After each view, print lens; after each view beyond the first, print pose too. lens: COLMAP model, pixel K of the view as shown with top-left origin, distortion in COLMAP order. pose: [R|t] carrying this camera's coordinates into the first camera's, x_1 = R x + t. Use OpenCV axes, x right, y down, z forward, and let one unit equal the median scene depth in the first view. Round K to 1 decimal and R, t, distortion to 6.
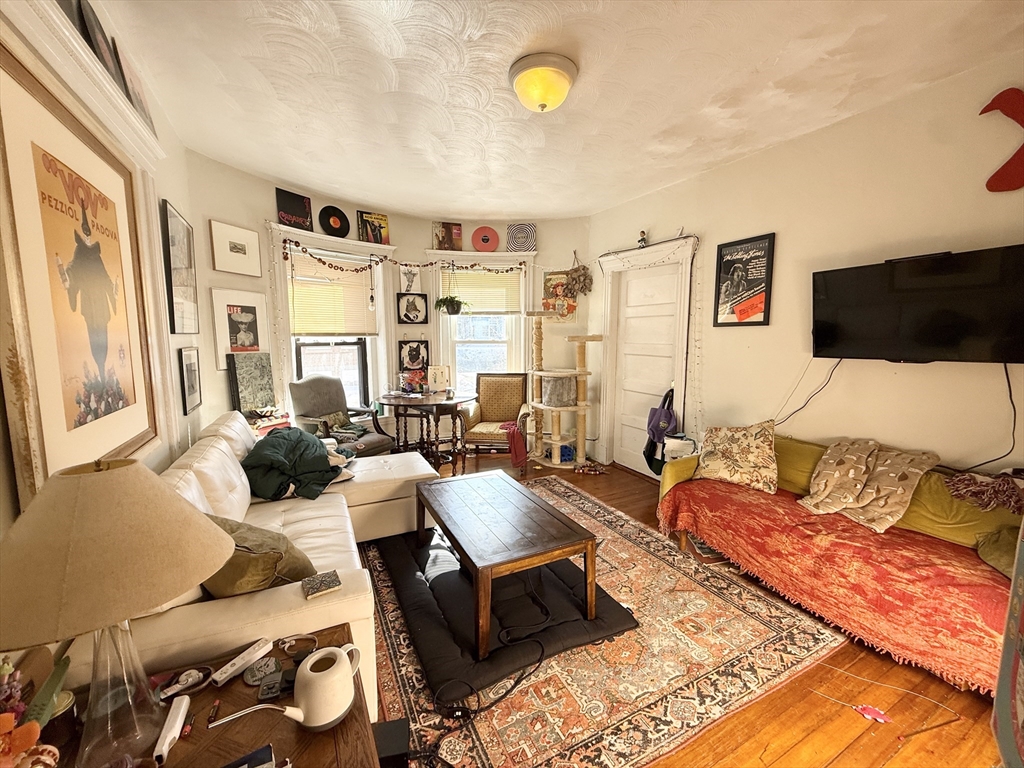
lens RADIAL K [[404.9, 0, 511.5], [0, 404.9, 387.1], [0, 0, 1]] dist [-0.000779, 0.000305]
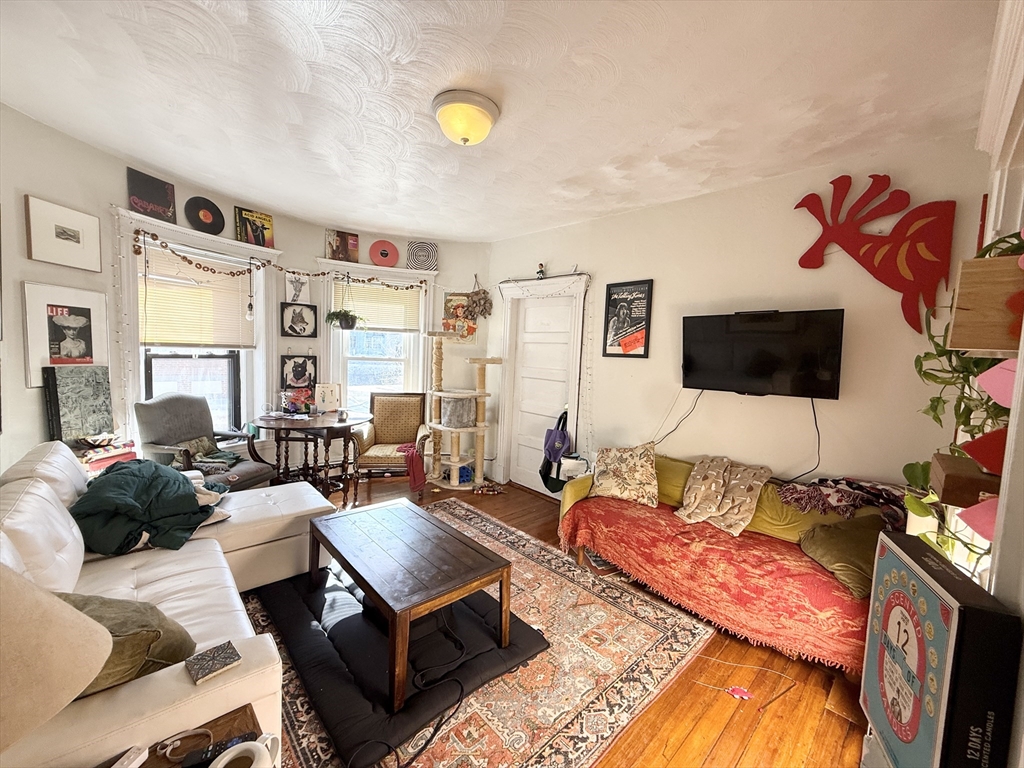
lens RADIAL K [[404.9, 0, 507.4], [0, 404.9, 386.1], [0, 0, 1]] dist [-0.000779, 0.000305]
pose [[0.960858, 0.019719, 0.276337, -0.076802], [-0.010012, 0.999284, -0.036494, -0.032216], [-0.276859, 0.032299, 0.960368, 0.009213]]
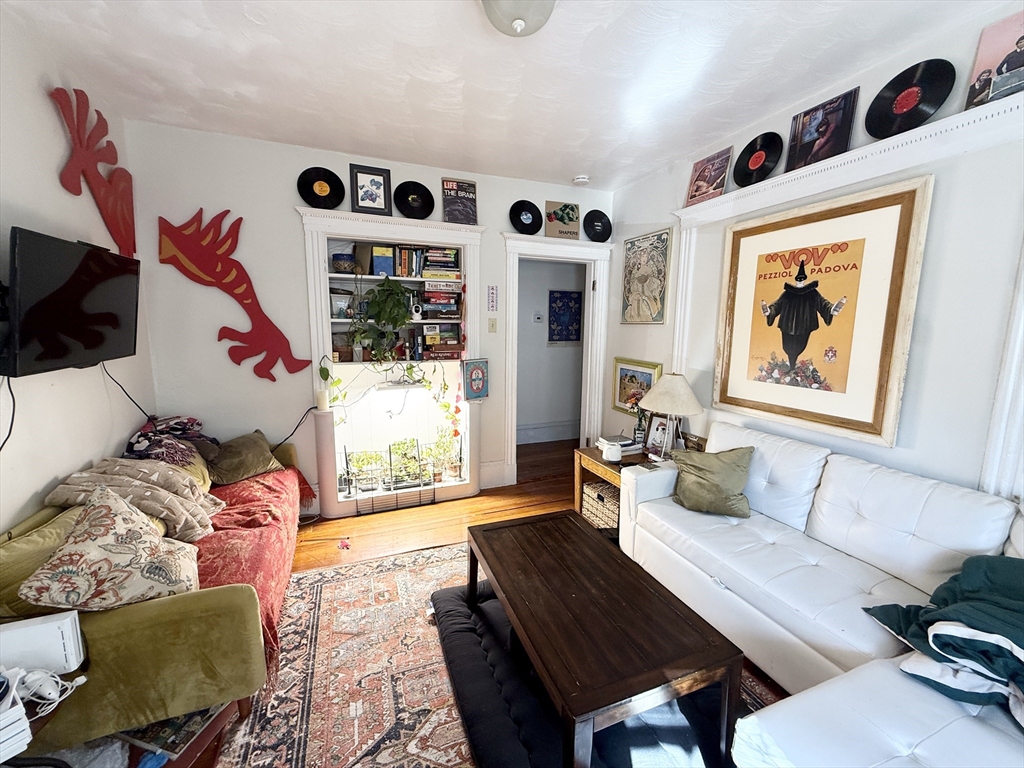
lens RADIAL K [[404.9, 0, 511.5], [0, 404.9, 378.8], [0, 0, 1]] dist [-0.000779, 0.000305]
pose [[-0.994854, -0.023639, 0.098523, 0.000805], [0.002974, 0.965171, 0.261603, -0.244344], [-0.101276, 0.260550, -0.960134, 1.649056]]
